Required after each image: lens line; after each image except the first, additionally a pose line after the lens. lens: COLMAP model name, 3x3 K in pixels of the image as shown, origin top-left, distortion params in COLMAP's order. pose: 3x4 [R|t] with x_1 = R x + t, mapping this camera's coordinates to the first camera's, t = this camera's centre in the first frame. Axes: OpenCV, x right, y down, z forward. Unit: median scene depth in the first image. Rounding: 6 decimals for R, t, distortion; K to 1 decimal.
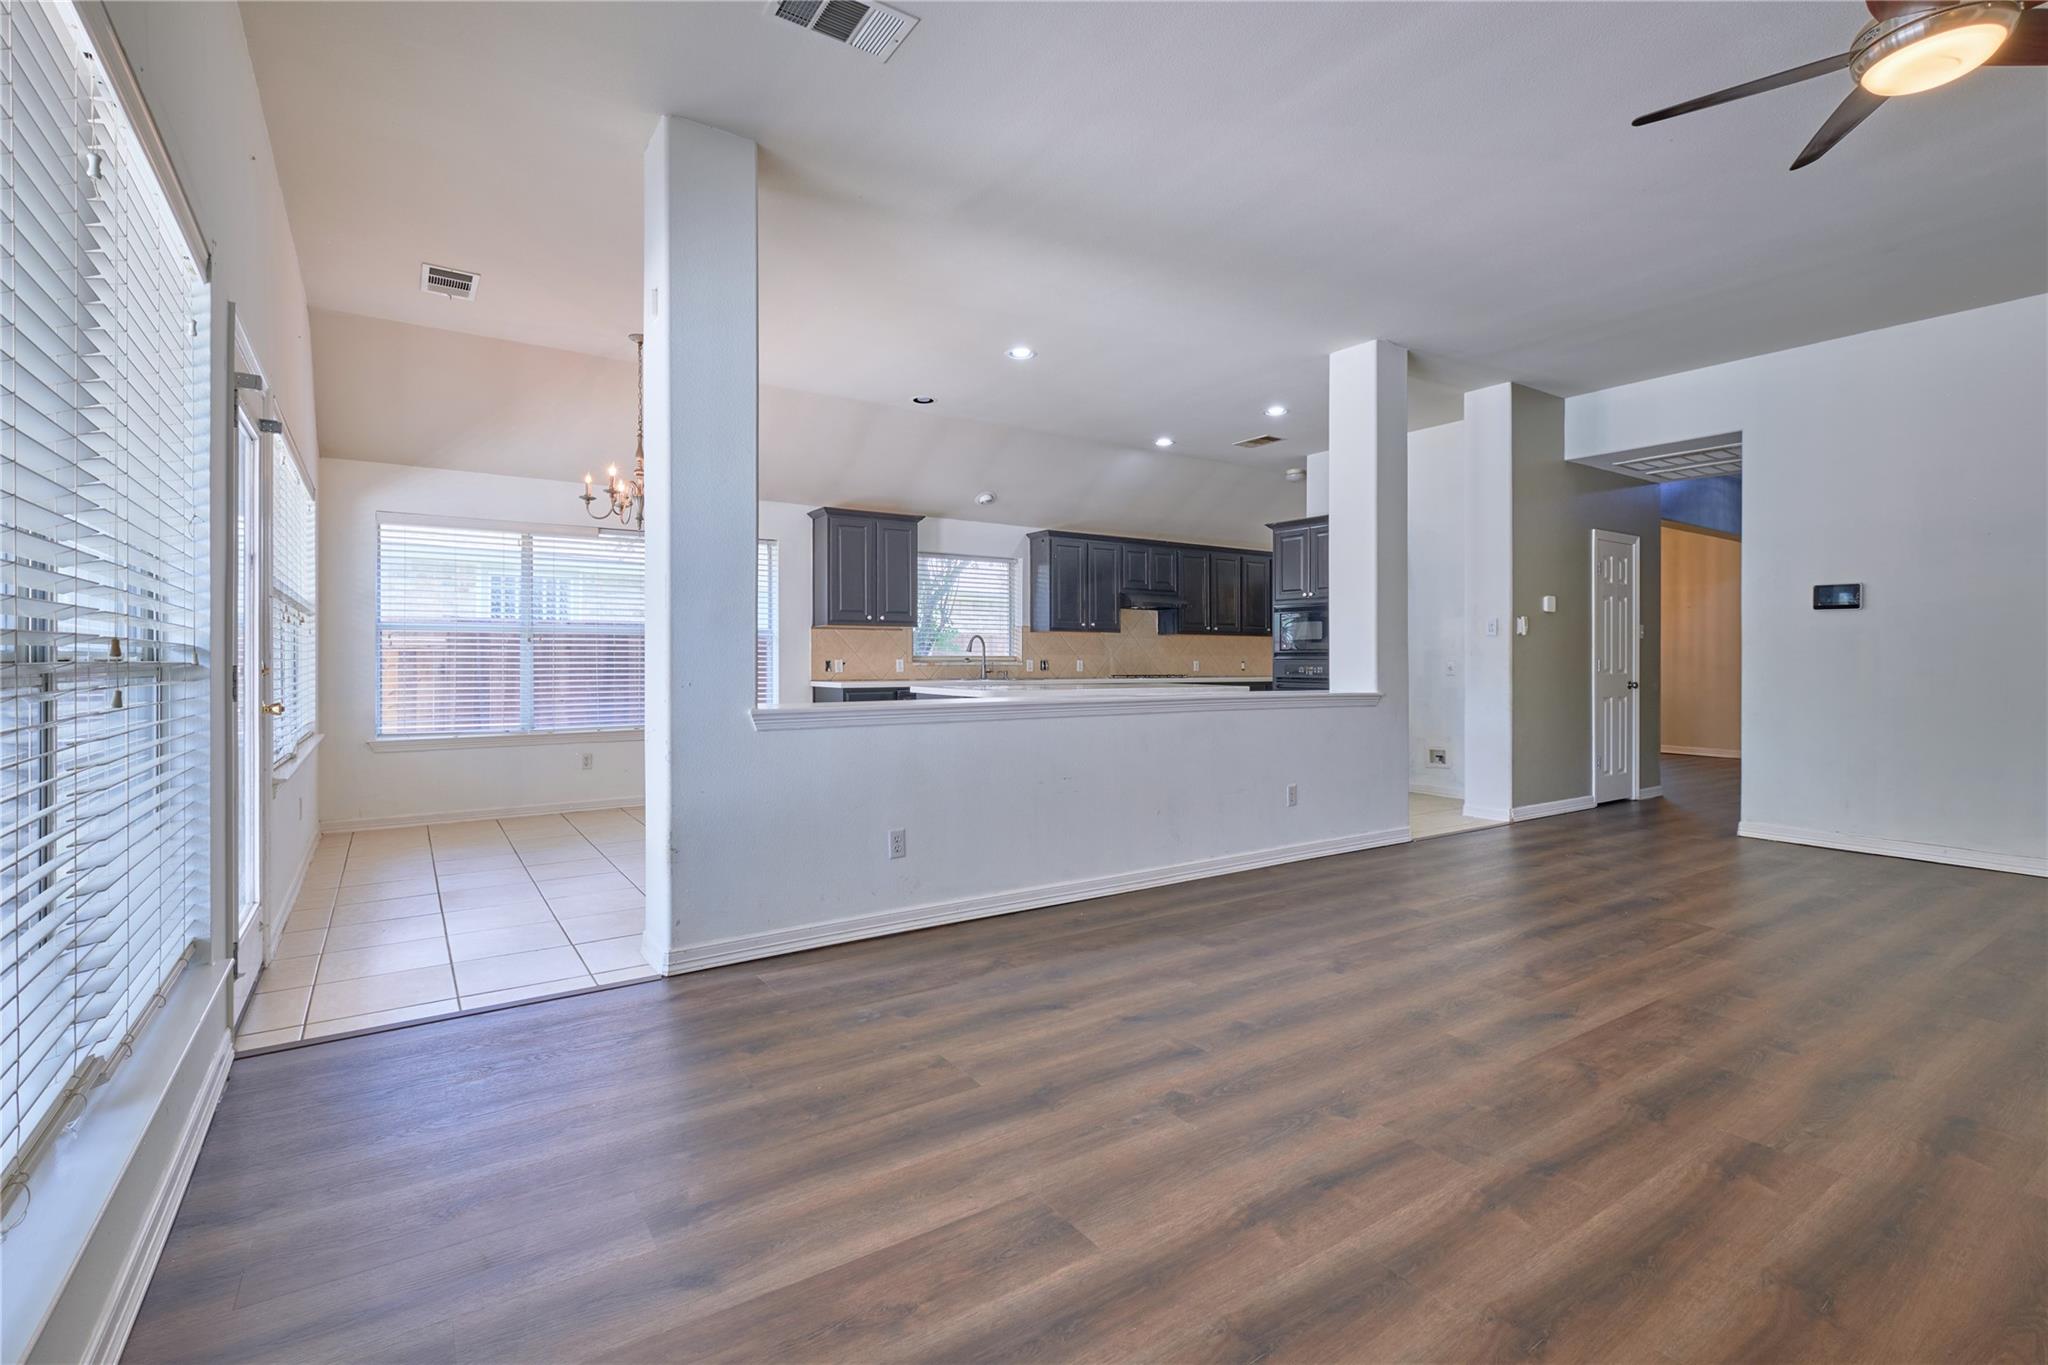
lens RADIAL K [[946.2, 0, 1002.4], [0, 946.2, 648.7], [0, 0, 1]] dist [-0.002044, -0.000224]
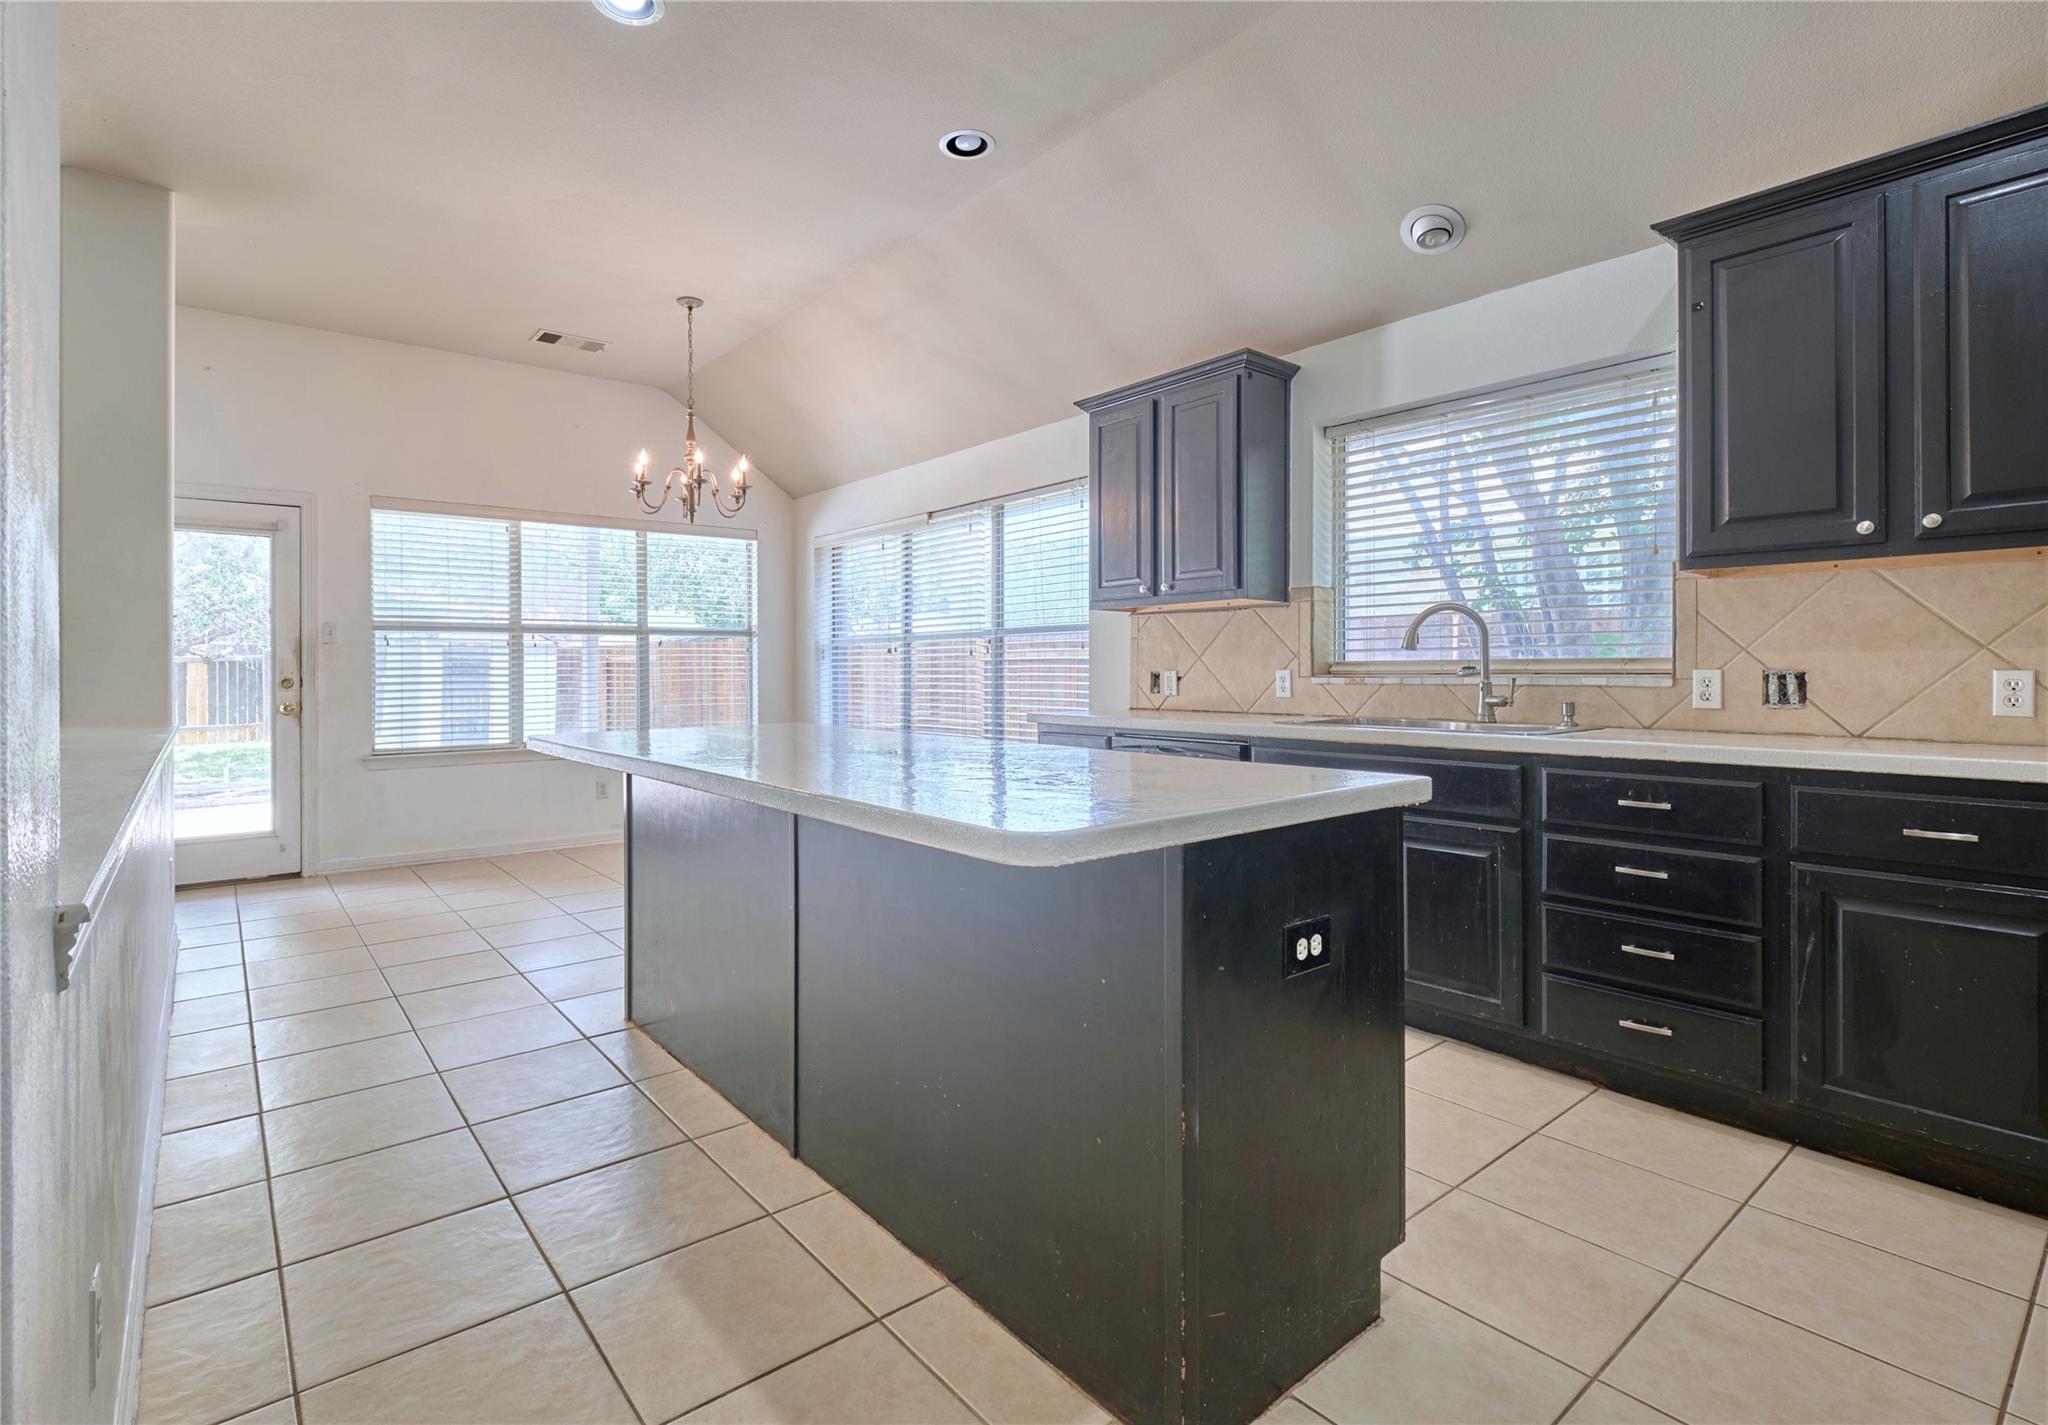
lens RADIAL K [[970.5, 0, 964.6], [0, 970.5, 675.1], [0, 0, 1]] dist [-0.001236, -0.001004]
pose [[0.084400, 0.004148, -0.996423, 0.341280], [0.017532, 0.999830, 0.005647, 0.008151], [0.996278, -0.017946, 0.084313, 0.789386]]
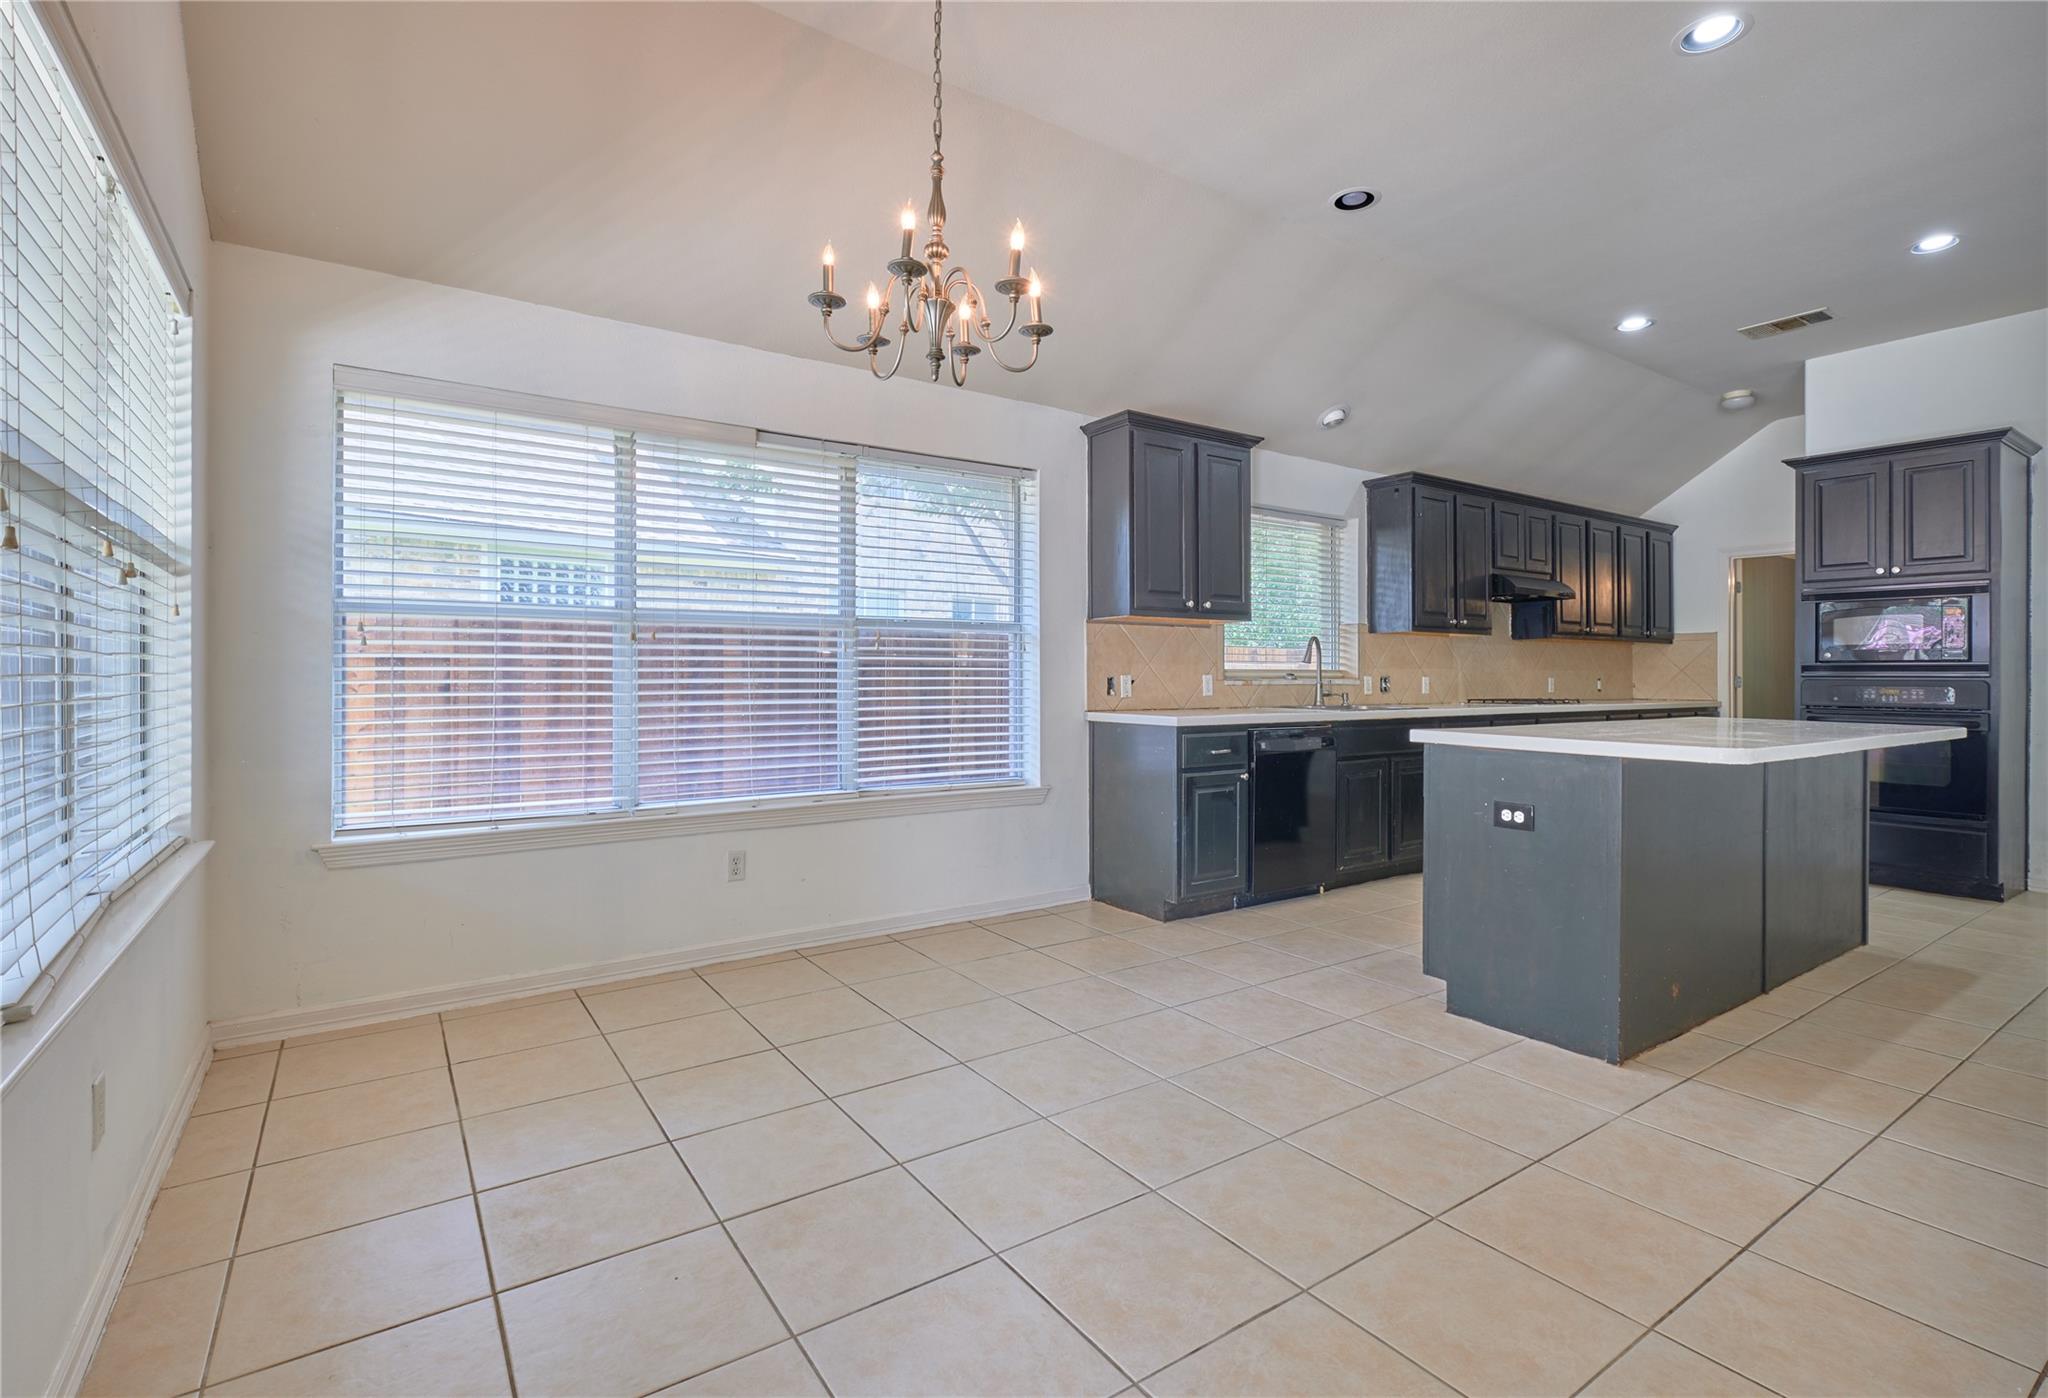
lens RADIAL K [[976.4, 0, 1021.1], [0, 976.4, 665.7], [0, 0, 1]] dist [-0.003021, -0.001035]
pose [[0.999816, 0.002742, 0.019009, -0.235760], [-0.002807, 0.999990, 0.003382, 0.003292], [-0.019000, -0.003435, 0.999814, 0.364345]]
